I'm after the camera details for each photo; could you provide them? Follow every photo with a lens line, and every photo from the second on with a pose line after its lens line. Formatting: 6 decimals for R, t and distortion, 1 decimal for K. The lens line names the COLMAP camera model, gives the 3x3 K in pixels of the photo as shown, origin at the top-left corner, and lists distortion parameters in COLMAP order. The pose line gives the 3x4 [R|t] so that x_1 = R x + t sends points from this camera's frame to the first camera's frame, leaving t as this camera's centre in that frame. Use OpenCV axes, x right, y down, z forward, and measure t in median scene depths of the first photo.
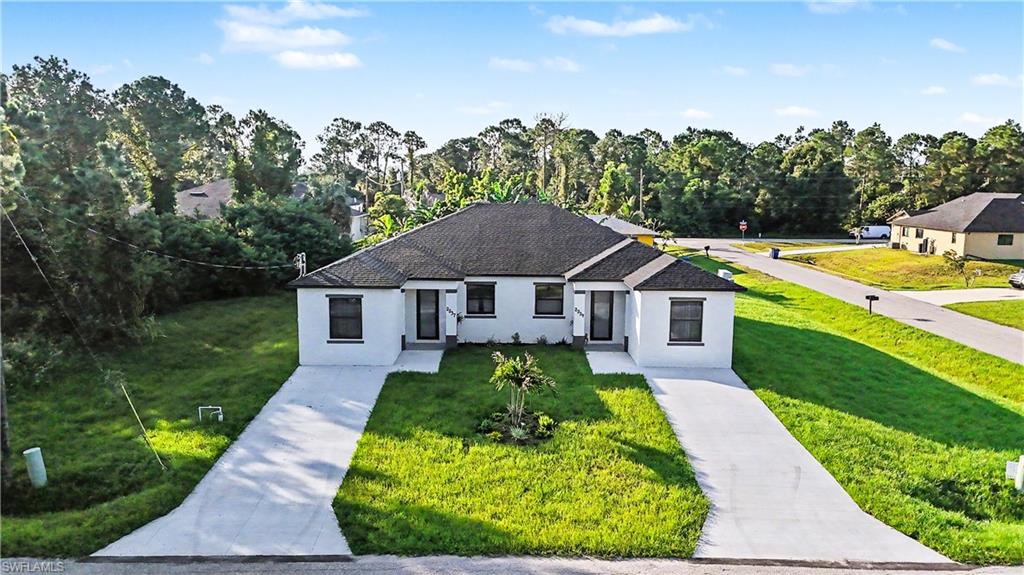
lens RADIAL K [[766.9, 0, 512.0], [0, 766.9, 287.5], [0, 0, 1]] dist [0.130309, -0.159312]
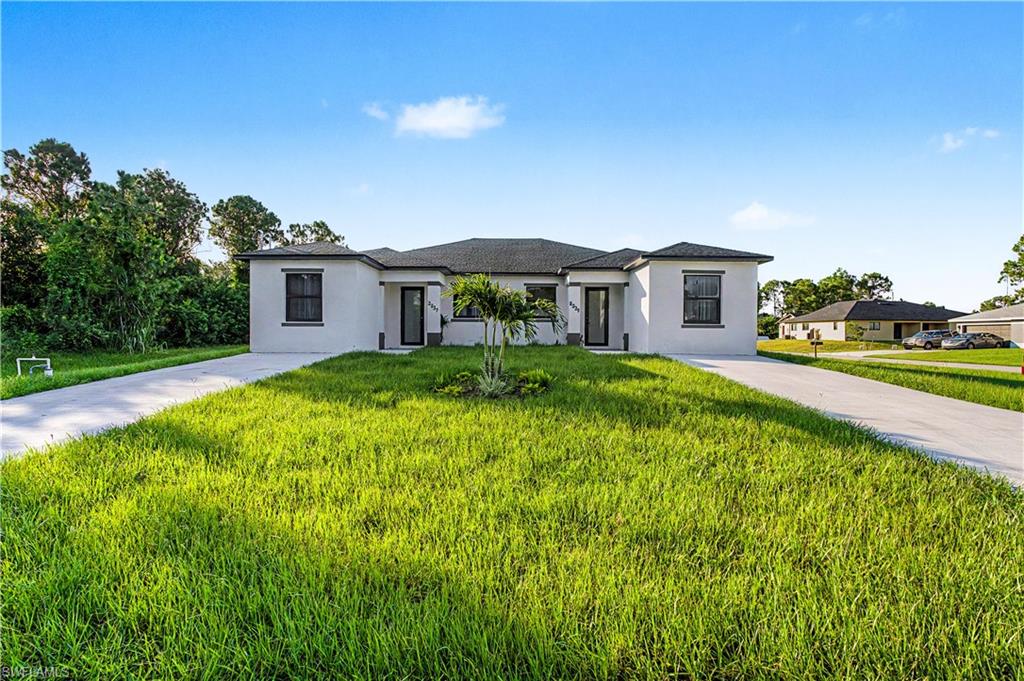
lens RADIAL K [[460.6, 0, 501.0], [0, 460.6, 339.1], [0, 0, 1]] dist [-0.002048, -0.000142]
pose [[0.999285, -0.012929, -0.035541, 0.019356], [0.008290, 0.991776, -0.127716, 0.137551], [0.036900, 0.127330, 0.991174, 0.451300]]
